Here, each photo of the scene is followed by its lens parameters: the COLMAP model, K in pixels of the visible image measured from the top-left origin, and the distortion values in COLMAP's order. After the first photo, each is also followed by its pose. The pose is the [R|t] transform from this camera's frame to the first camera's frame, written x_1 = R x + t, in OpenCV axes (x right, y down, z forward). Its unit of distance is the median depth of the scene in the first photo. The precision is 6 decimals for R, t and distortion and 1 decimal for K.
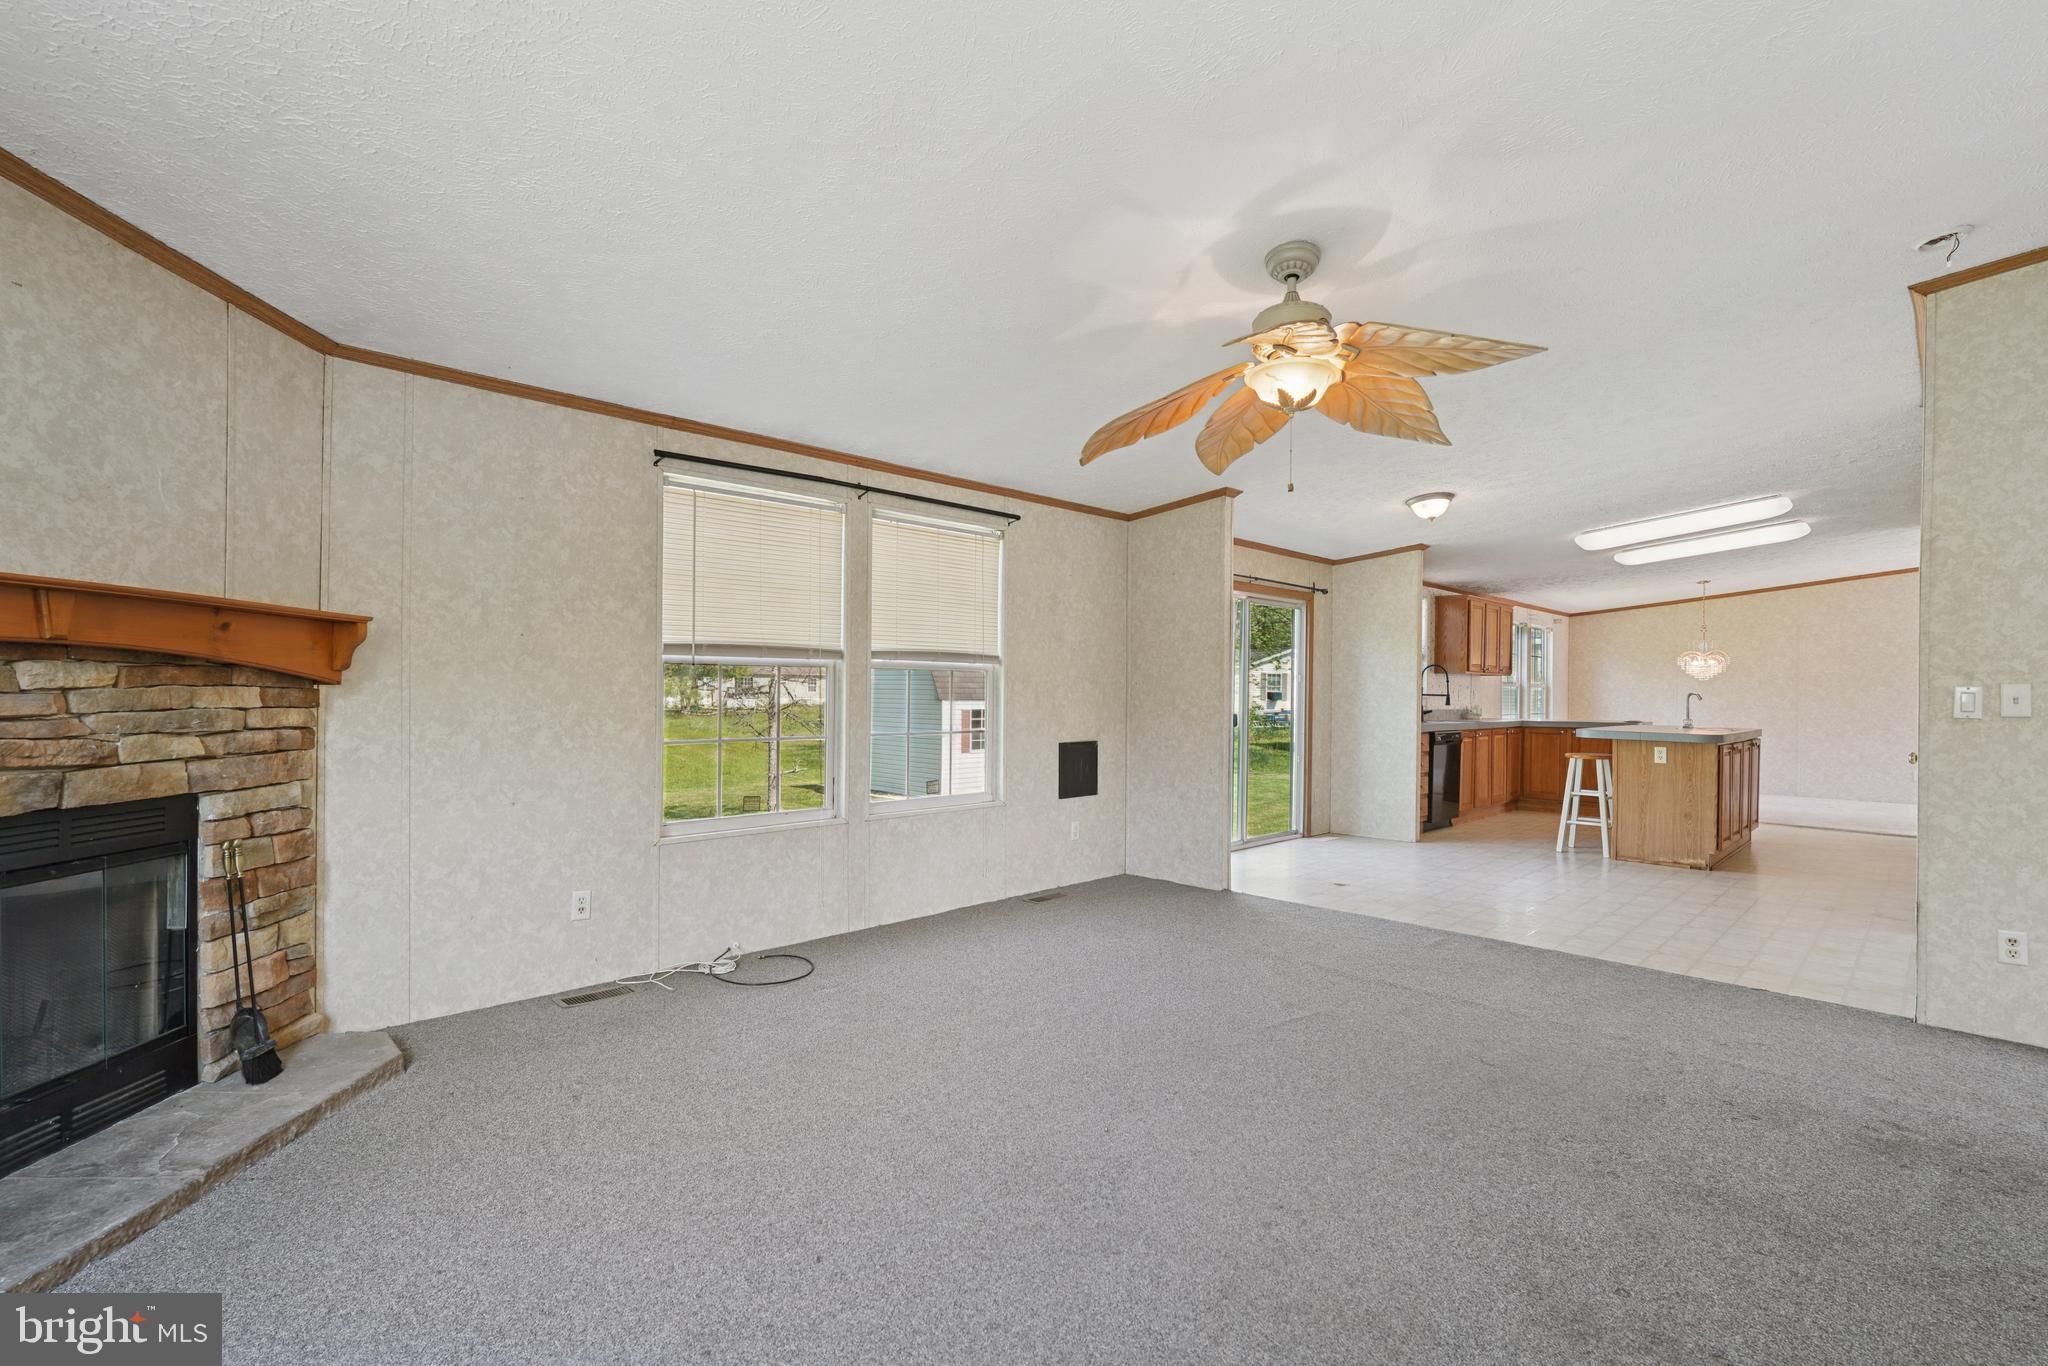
lens RADIAL K [[917.6, 0, 1025.6], [0, 917.6, 689.1], [0, 0, 1]] dist [-0.000193, 0.000097]
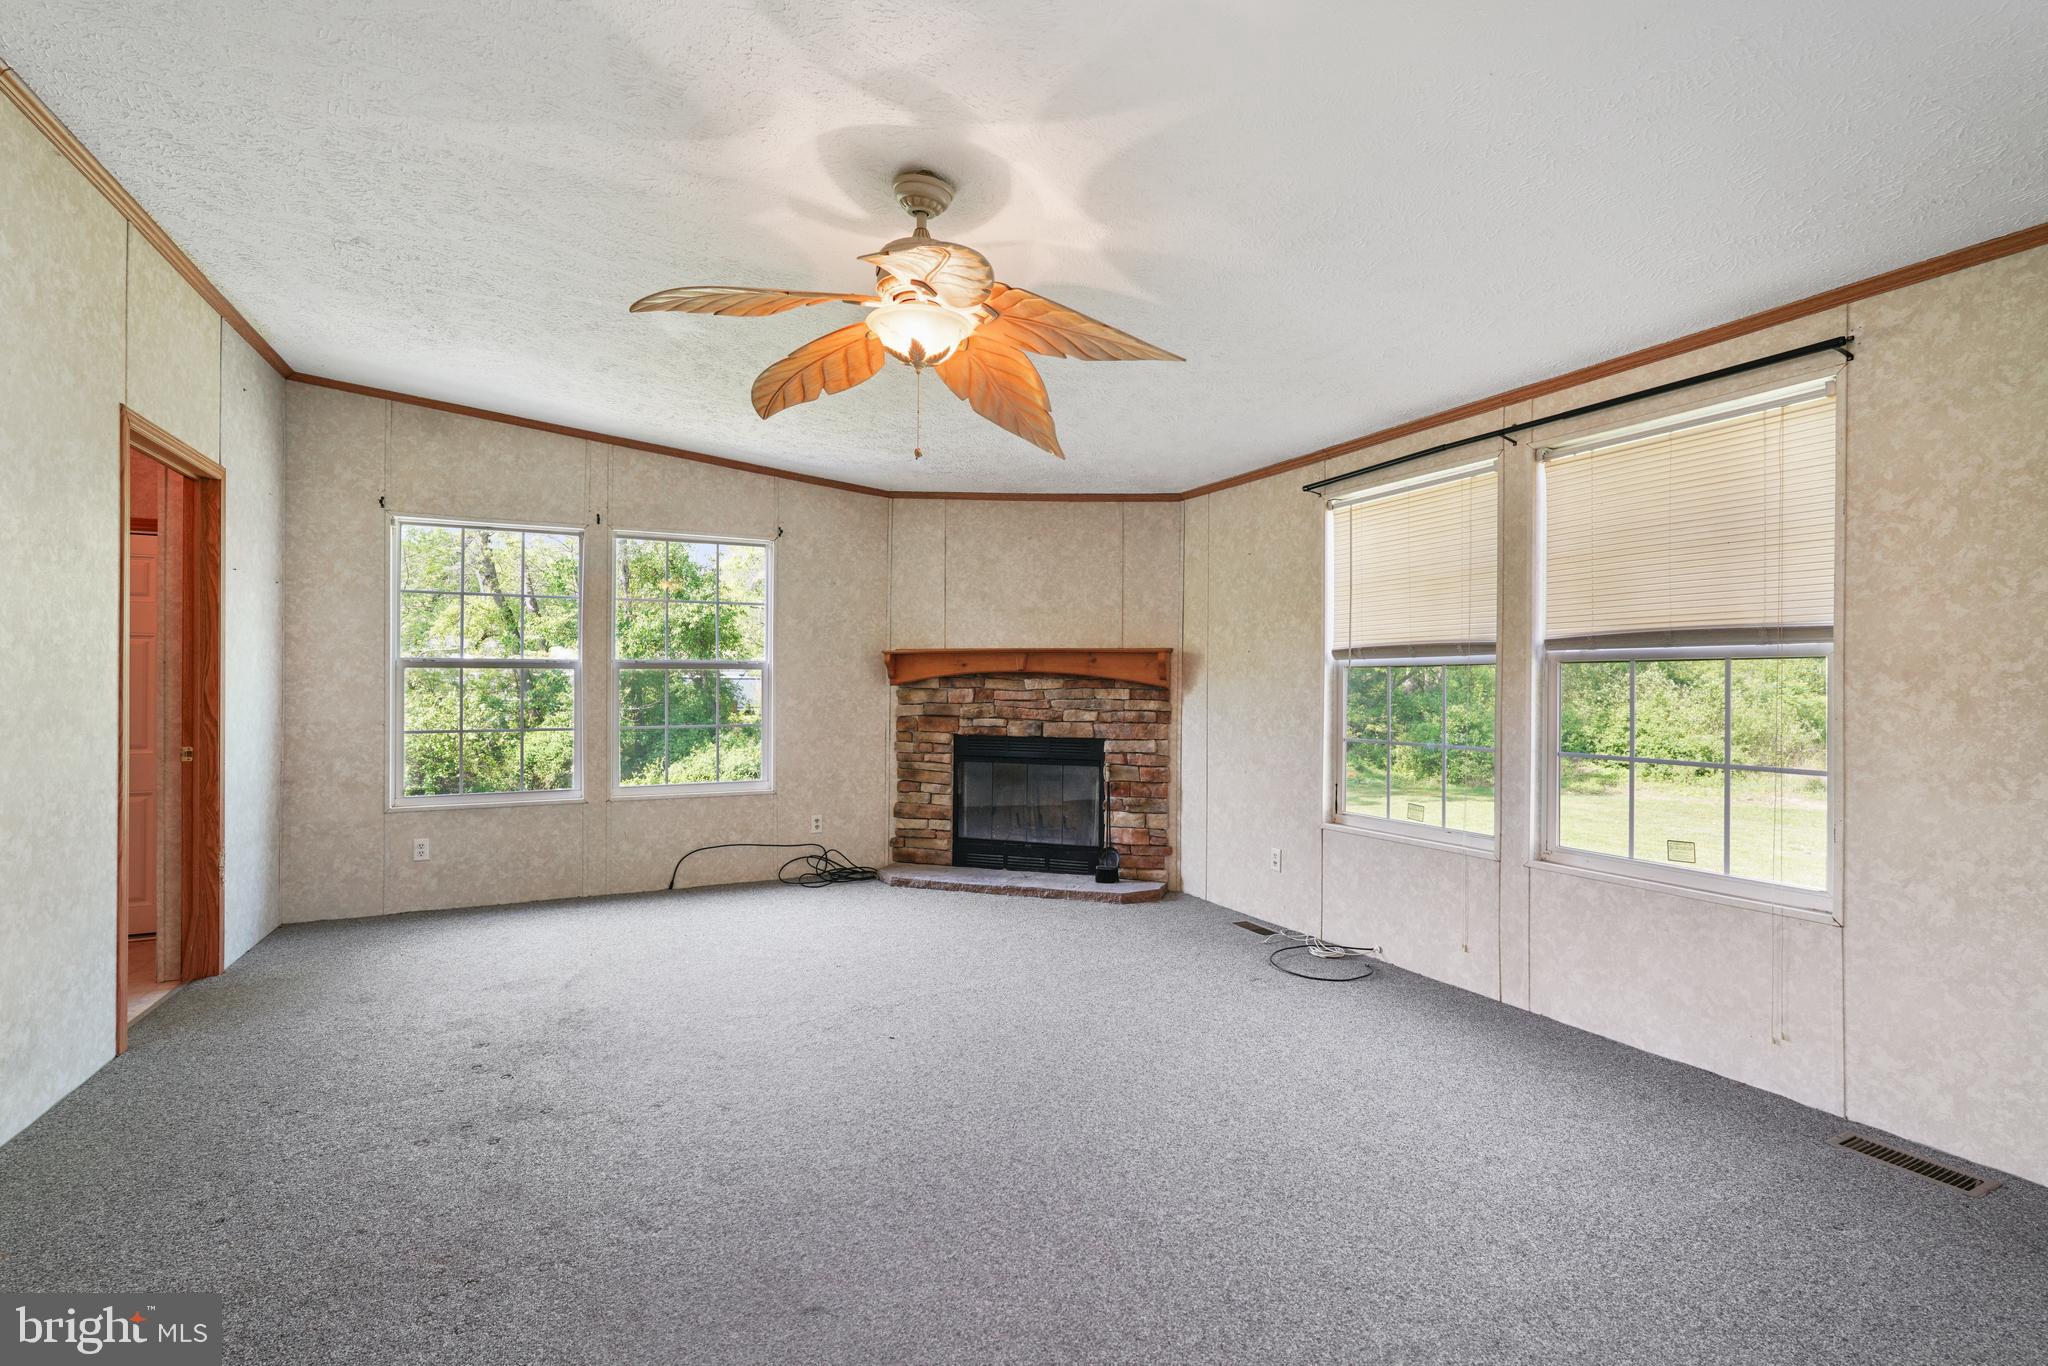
lens RADIAL K [[908.7, 0, 1024.0], [0, 908.7, 683.0], [0, 0, 1]] dist [-0.043372, -0.000117]
pose [[-0.313899, -0.011572, -0.949386, 1.035679], [-0.007320, 0.999925, -0.009768, 0.005072], [0.949428, 0.003884, -0.313960, 1.329461]]
